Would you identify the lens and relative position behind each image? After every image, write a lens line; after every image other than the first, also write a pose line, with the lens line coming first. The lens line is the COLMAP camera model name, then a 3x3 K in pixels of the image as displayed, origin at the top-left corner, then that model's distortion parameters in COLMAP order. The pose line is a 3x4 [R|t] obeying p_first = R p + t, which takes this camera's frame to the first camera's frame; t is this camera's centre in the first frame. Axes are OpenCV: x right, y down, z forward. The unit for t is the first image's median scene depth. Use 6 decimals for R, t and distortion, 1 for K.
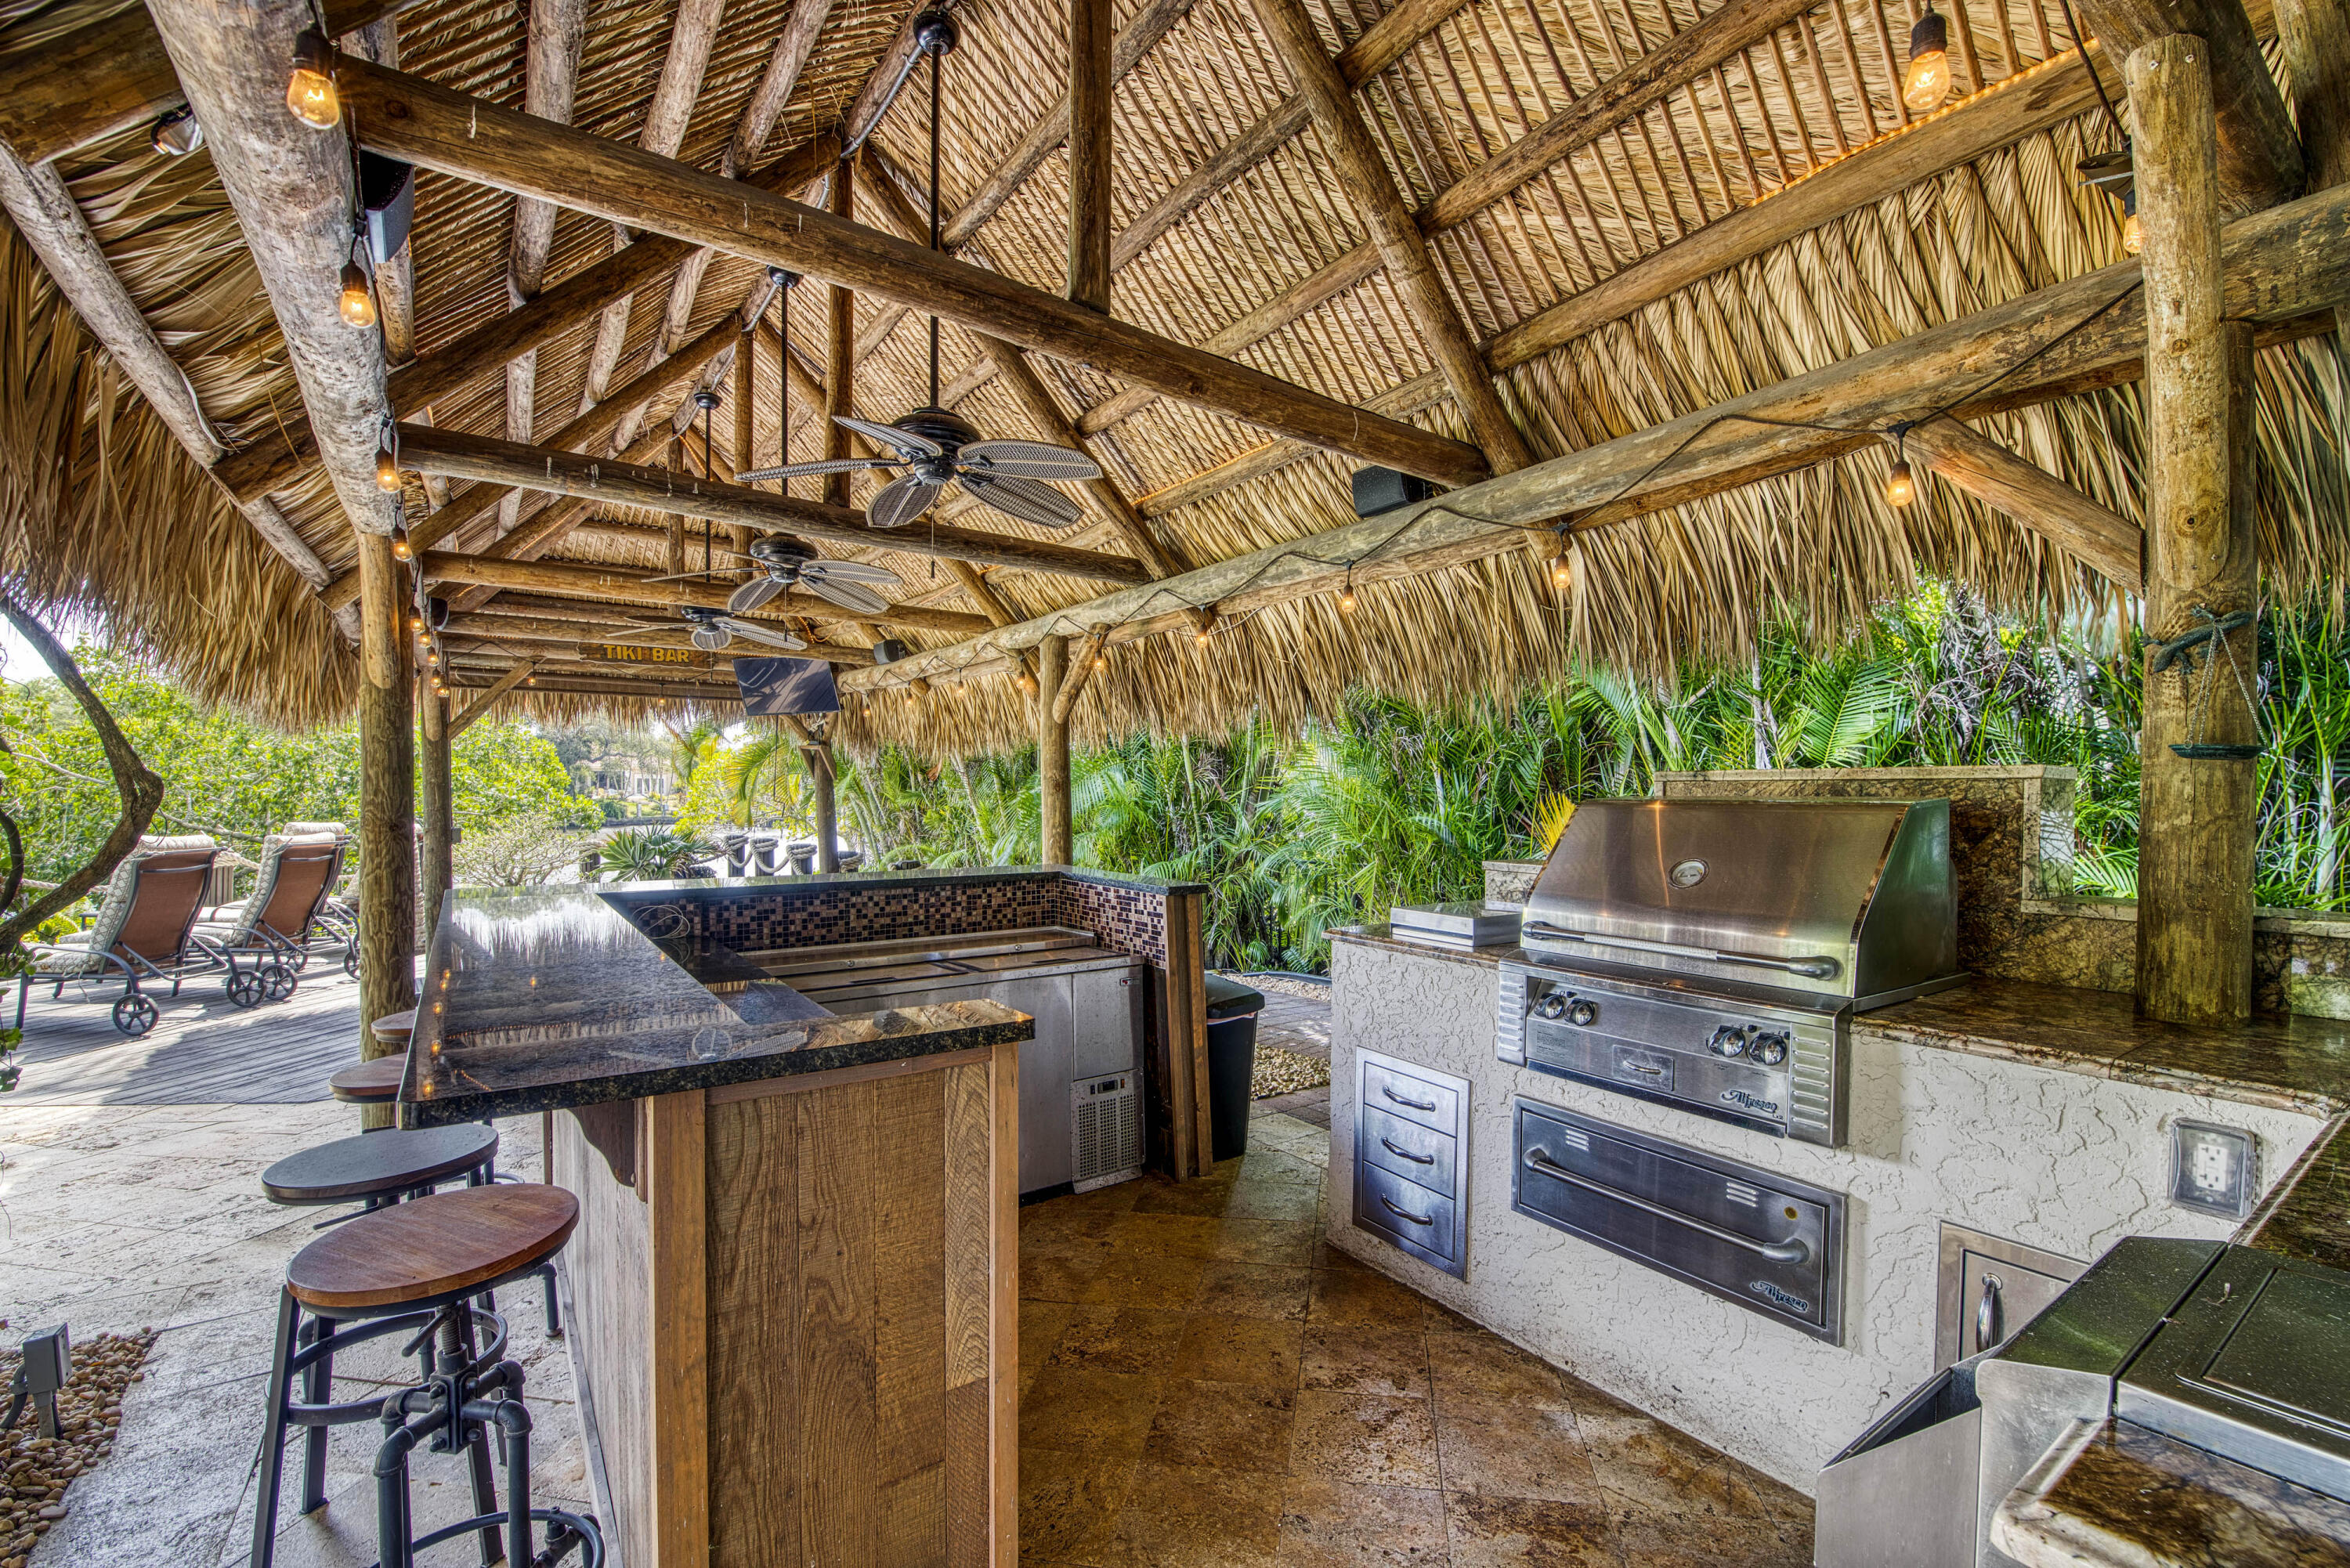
lens RADIAL K [[1014.9, 0, 1172.0], [0, 1014.9, 797.9], [0, 0, 1]] dist [-0.006874, -0.007046]
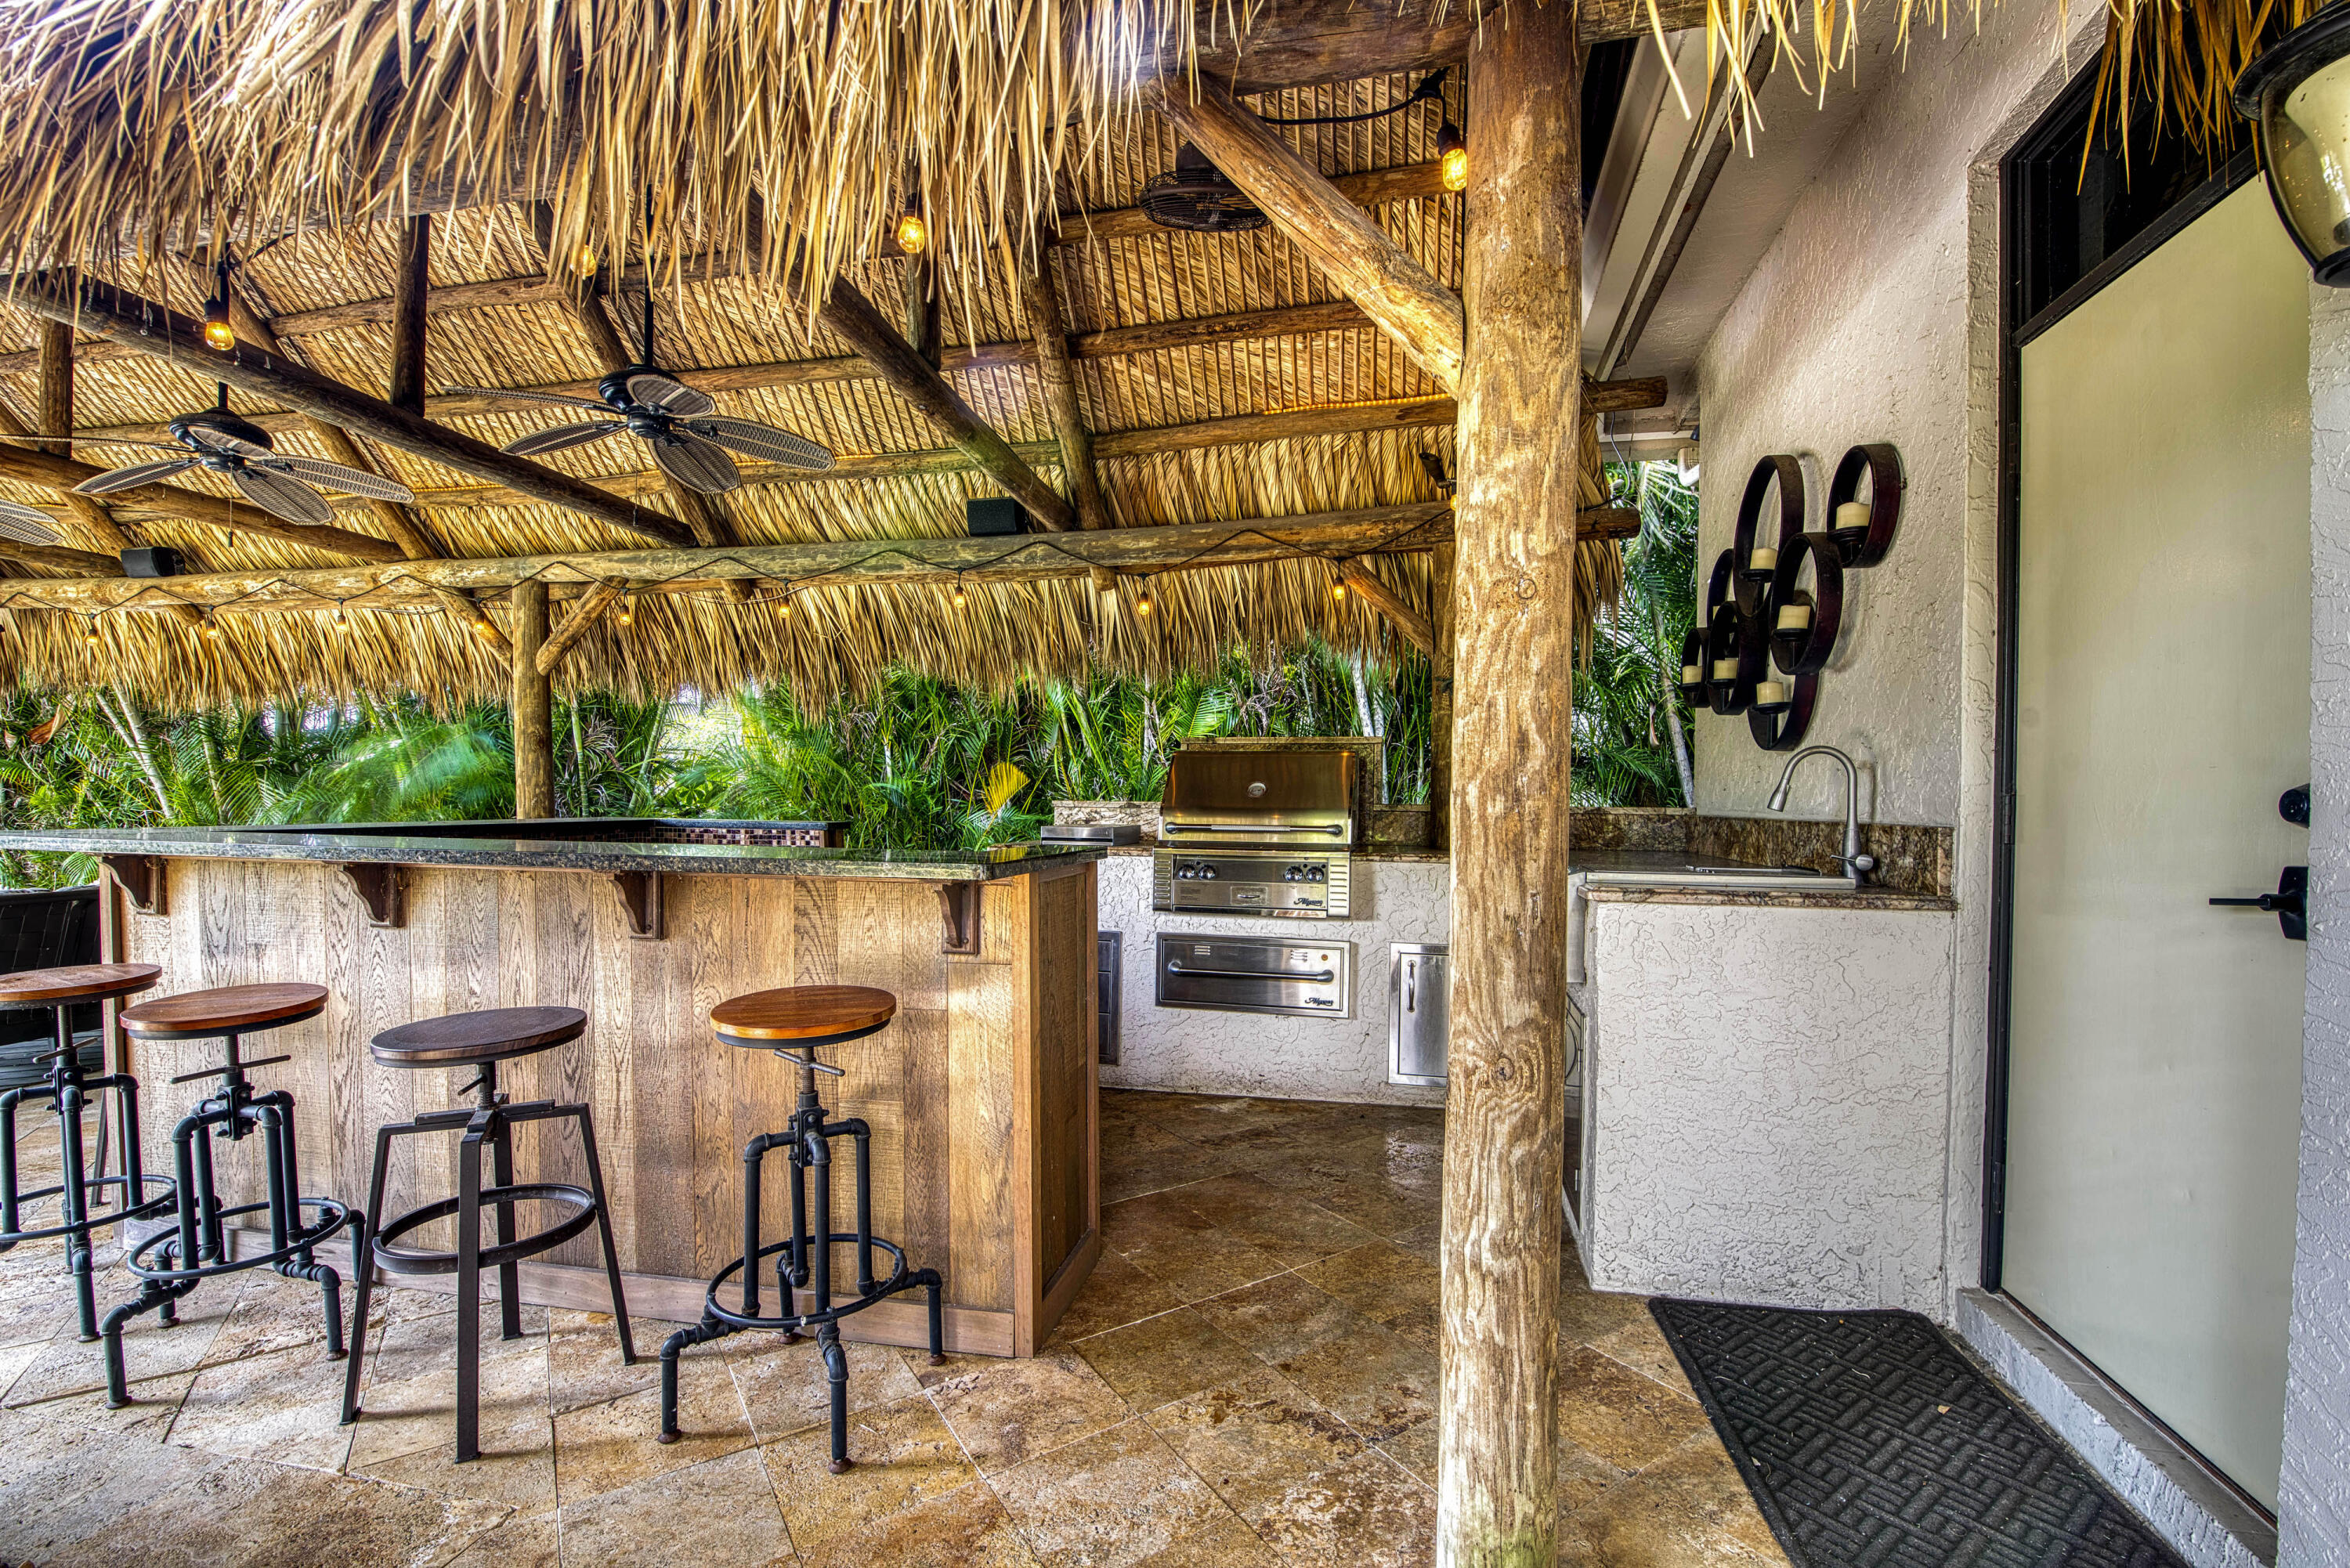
lens RADIAL K [[1014.9, 0, 1189.7], [0, 1014.9, 783.4], [0, 0, 1]] dist [-0.006874, -0.007046]
pose [[0.735815, 0.012933, 0.677059, -0.603707], [-0.006907, 0.999909, -0.011594, 0.065663], [-0.677148, 0.003855, 0.735837, -0.177537]]
